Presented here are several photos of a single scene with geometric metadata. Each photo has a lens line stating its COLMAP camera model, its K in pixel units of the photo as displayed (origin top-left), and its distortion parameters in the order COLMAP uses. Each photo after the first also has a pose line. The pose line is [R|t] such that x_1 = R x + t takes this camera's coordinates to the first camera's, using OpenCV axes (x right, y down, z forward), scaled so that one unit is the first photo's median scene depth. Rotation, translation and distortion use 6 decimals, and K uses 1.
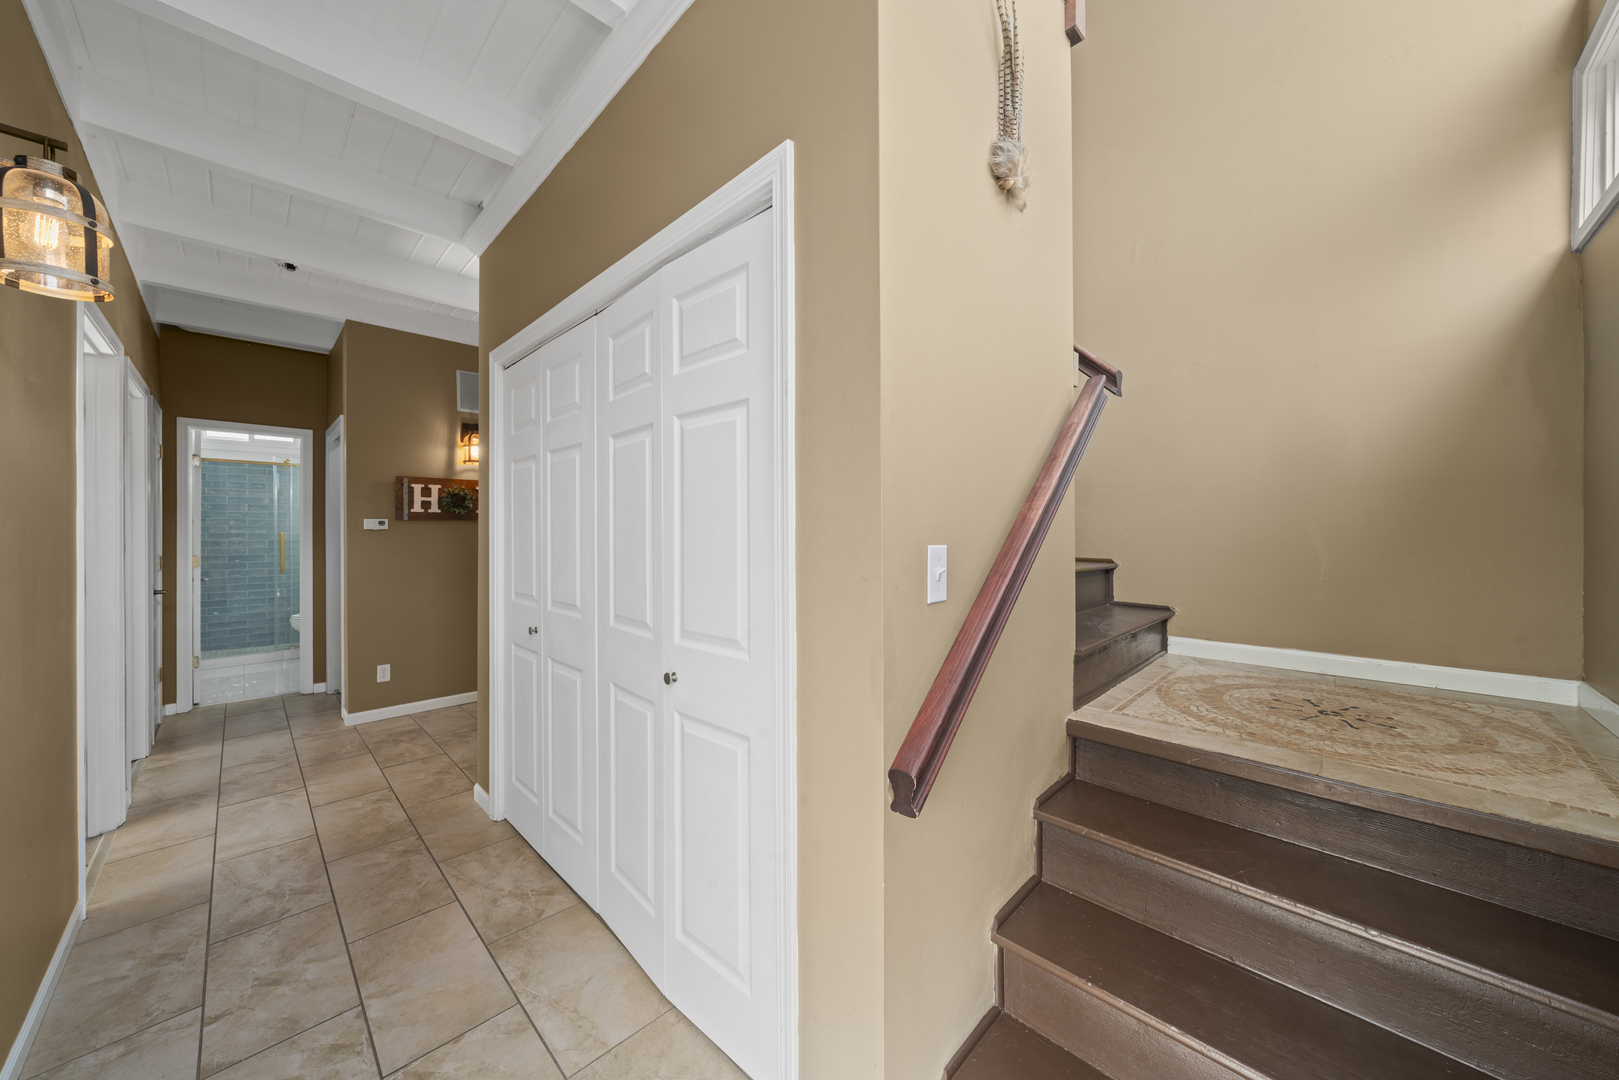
lens RADIAL K [[550.5, 0, 803.3], [0, 550.5, 532.0], [0, 0, 1]] dist [-0.007064, -0.000049]
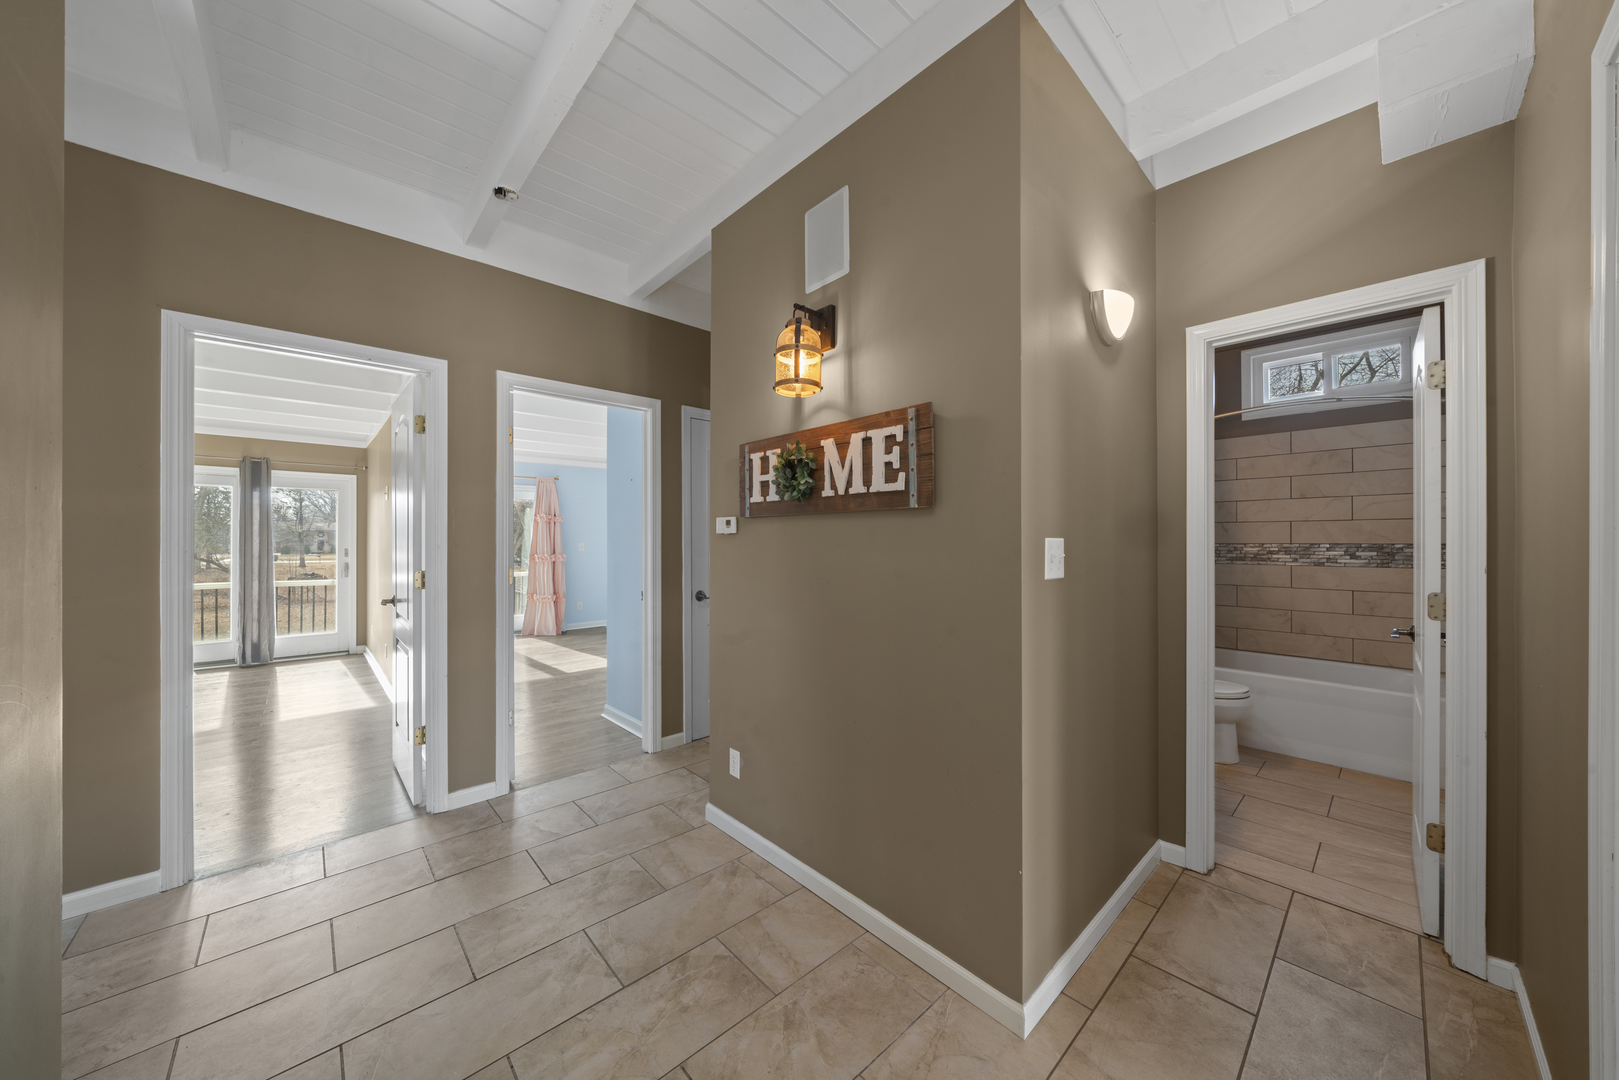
lens RADIAL K [[557.8, 0, 809.5], [0, 557.8, 540.0], [0, 0, 1]] dist [0.001600, 0.000091]
pose [[-0.055278, 0.001351, -0.998470, -0.133978], [-0.006102, 0.999980, 0.001691, 0.001406], [0.998452, 0.006186, -0.055268, 1.099942]]
